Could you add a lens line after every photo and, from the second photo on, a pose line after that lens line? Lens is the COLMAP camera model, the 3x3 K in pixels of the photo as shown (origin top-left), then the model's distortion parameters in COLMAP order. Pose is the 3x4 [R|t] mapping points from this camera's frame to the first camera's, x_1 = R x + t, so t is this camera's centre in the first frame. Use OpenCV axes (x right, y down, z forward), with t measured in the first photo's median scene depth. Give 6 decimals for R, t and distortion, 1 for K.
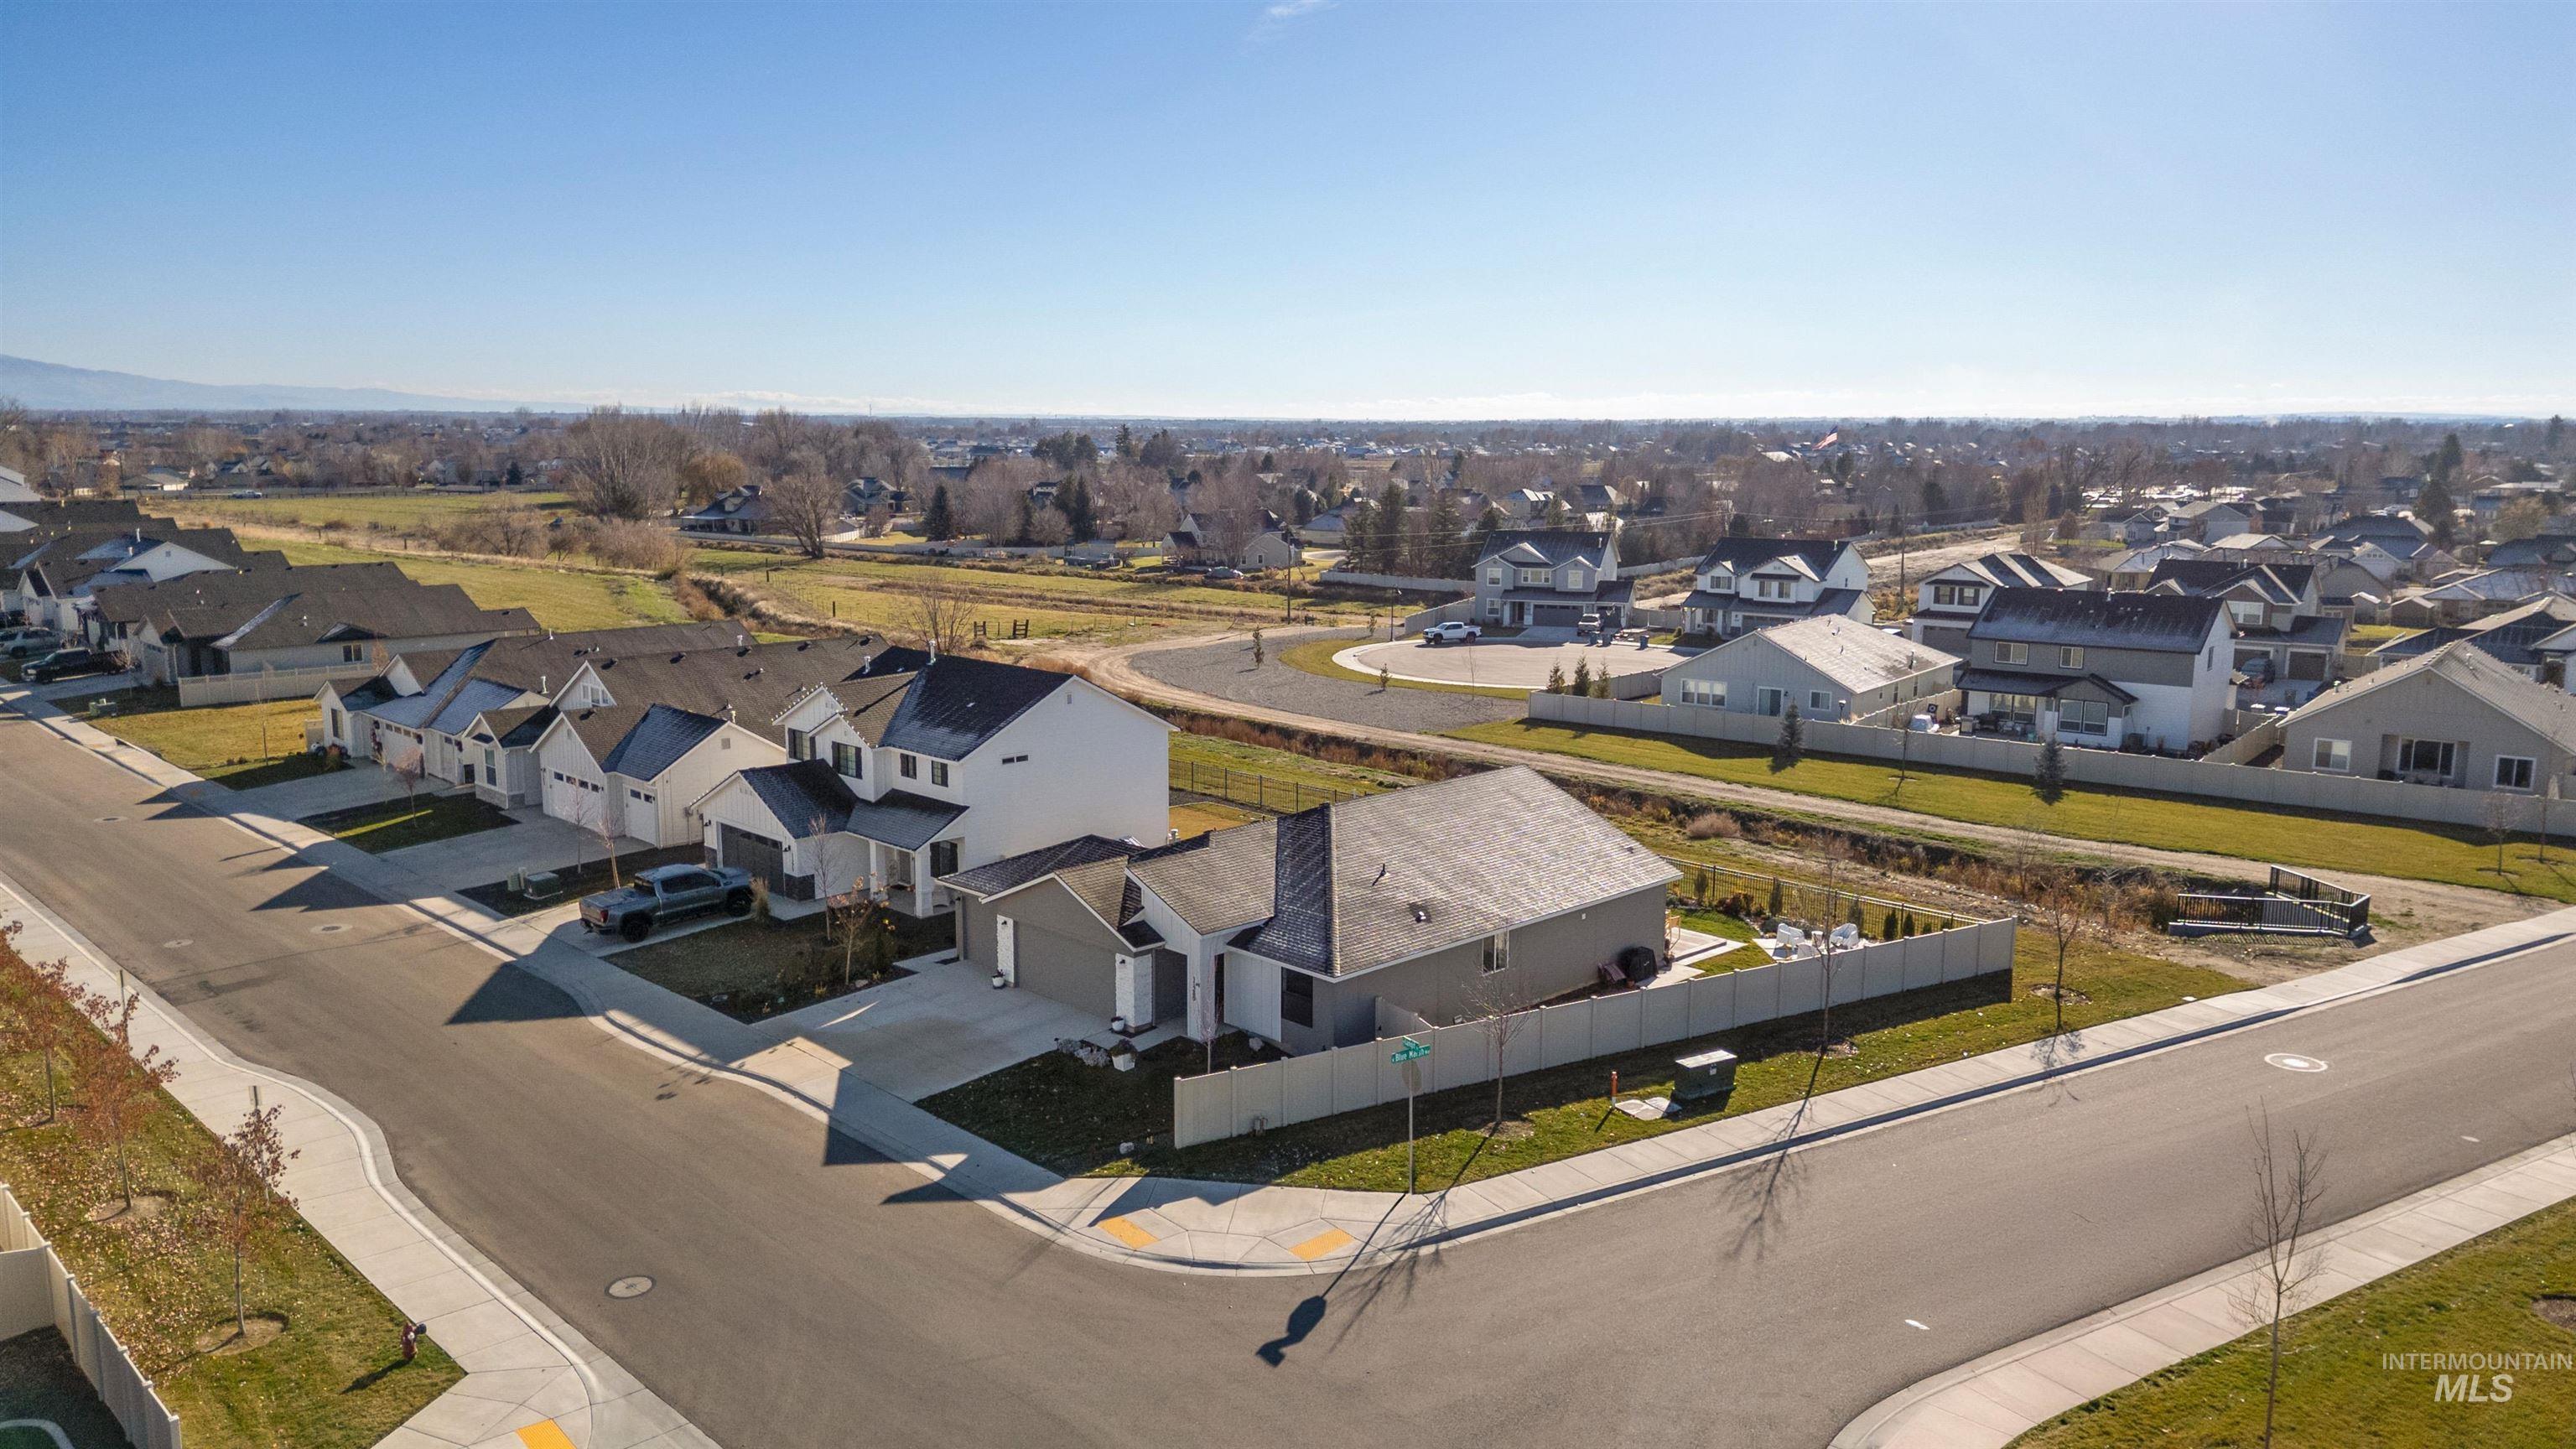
lens RADIAL K [[1870.9, 0, 1288.0], [0, 1870.9, 724.5], [0, 0, 1]] dist [-0.003936, -0.003370]
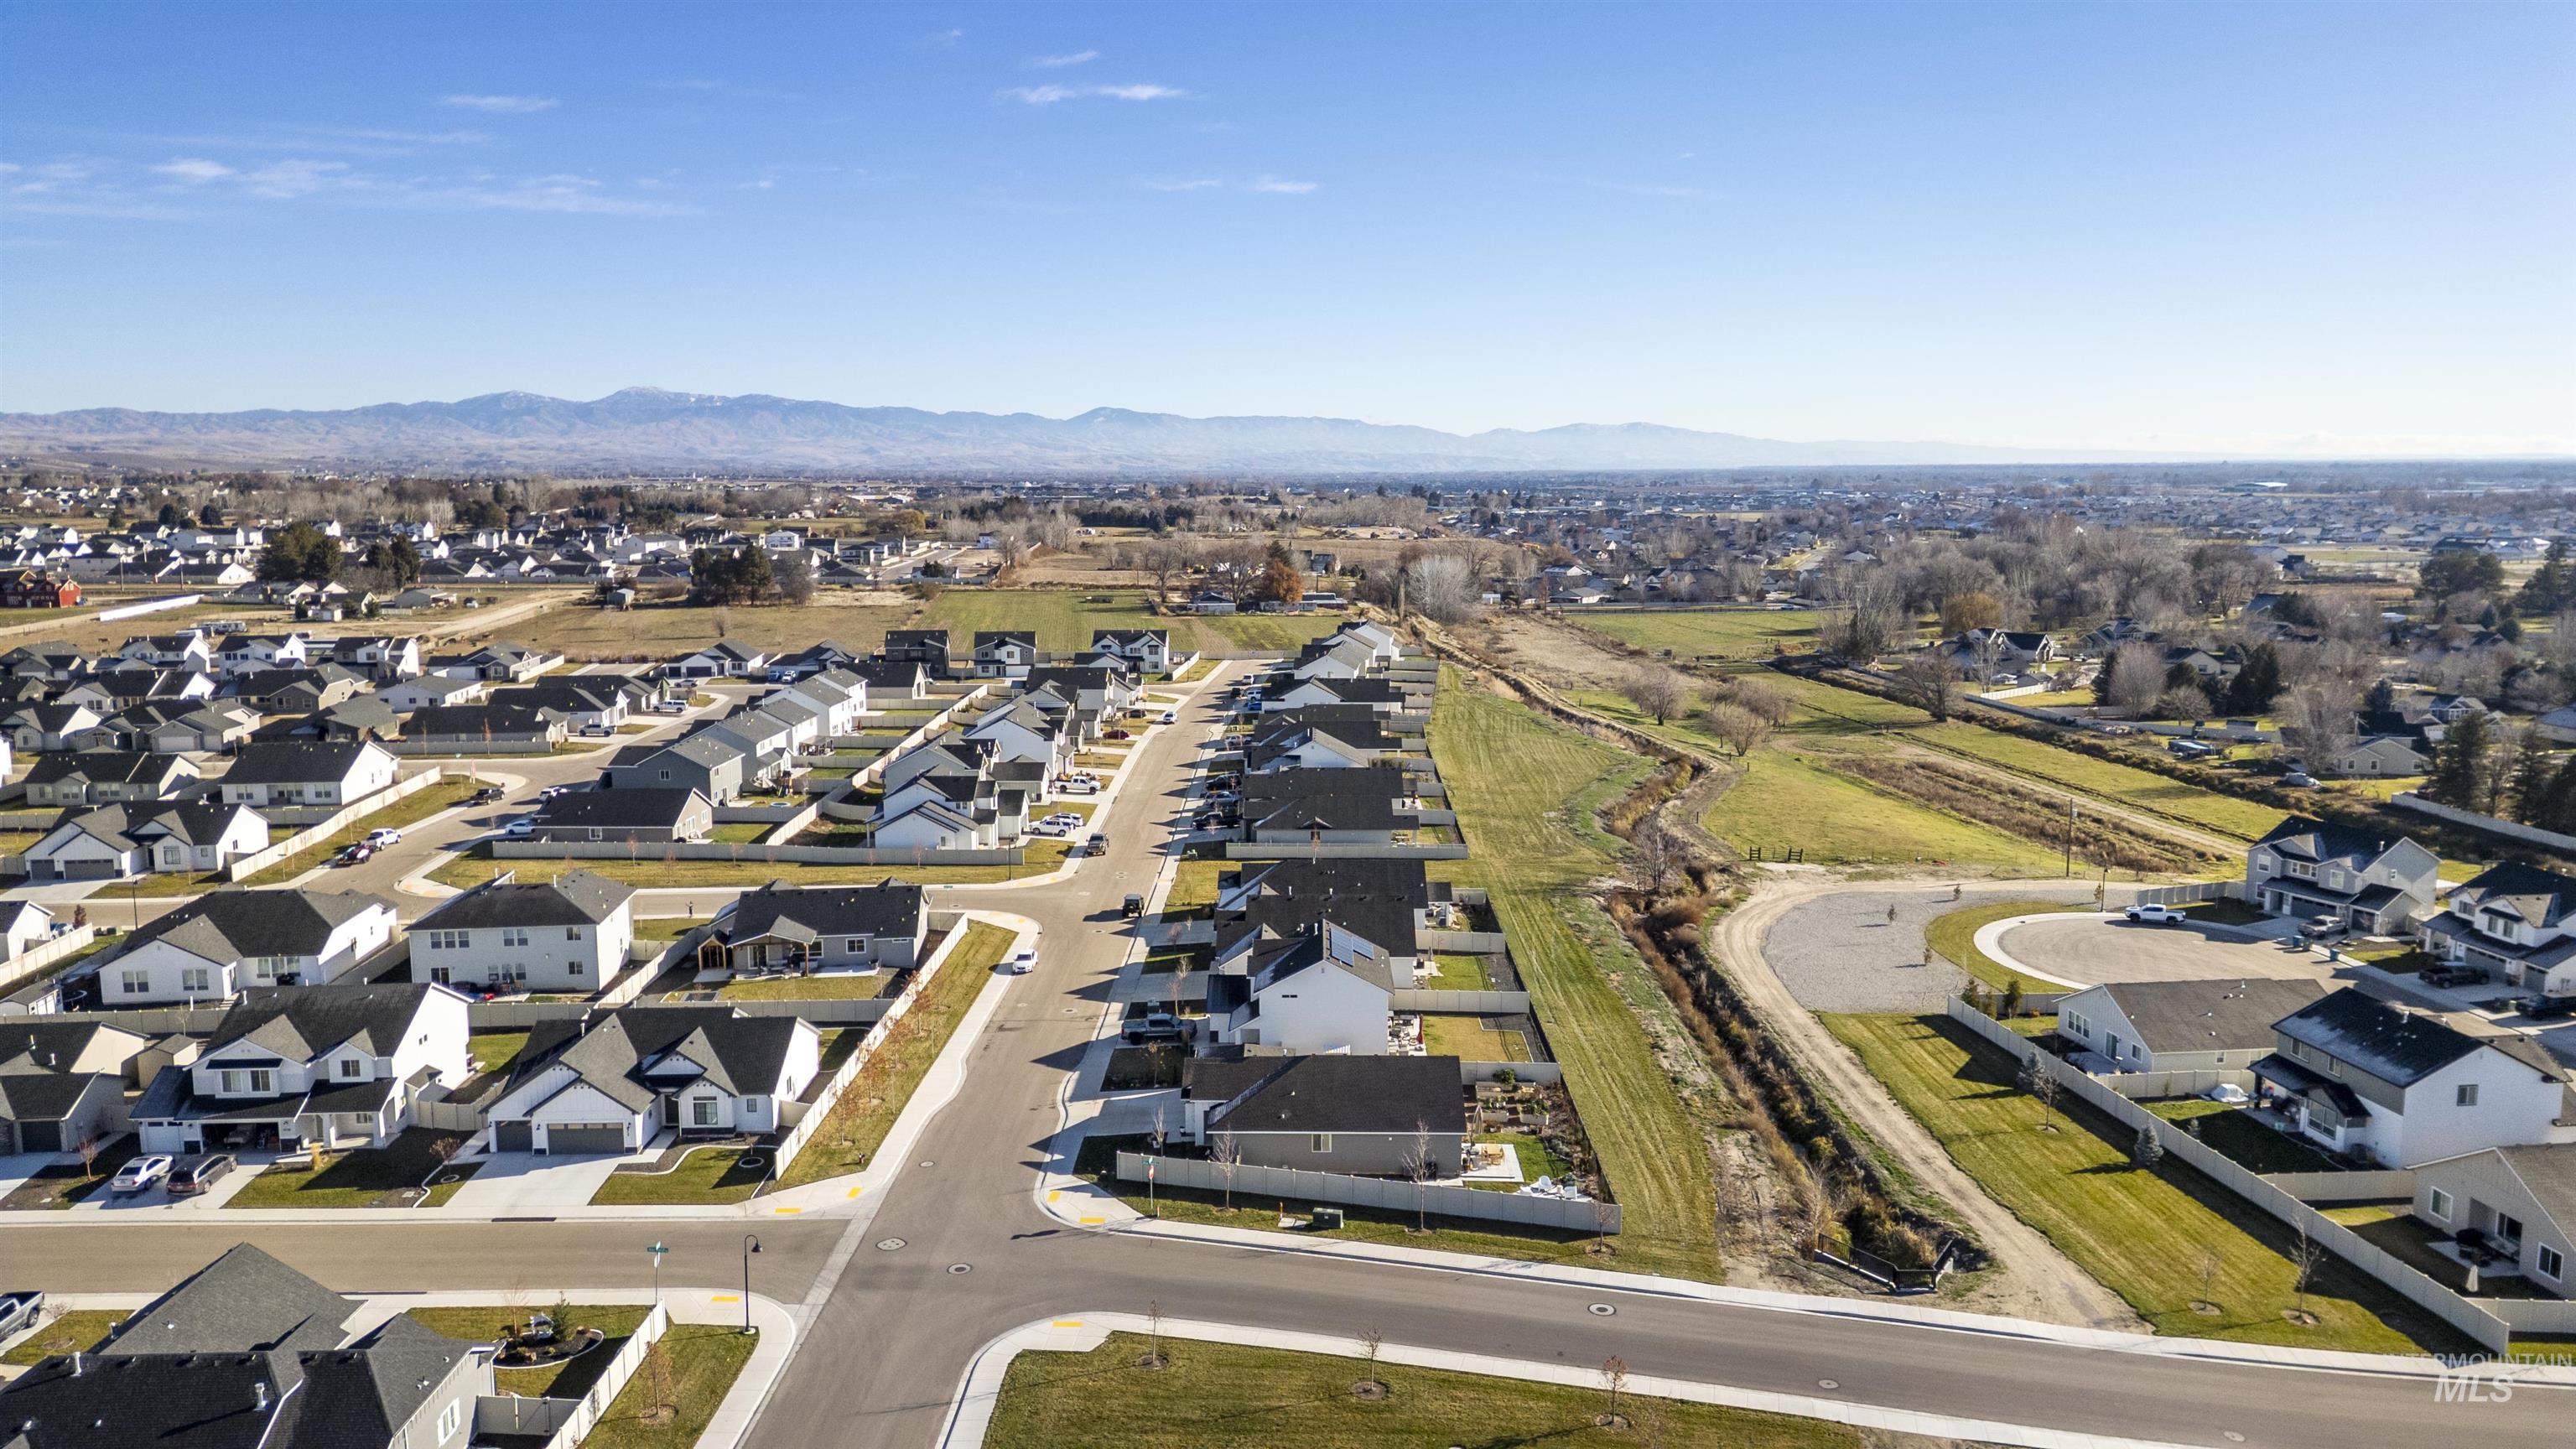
lens RADIAL K [[1870.9, 0, 1288.0], [0, 1870.9, 724.5], [0, 0, 1]] dist [-0.003936, -0.003370]
pose [[0.687339, 0.105241, -0.718672, 0.577037], [-0.113578, 0.992849, 0.036765, -0.158171], [0.717402, 0.056355, 0.694376, -0.205756]]
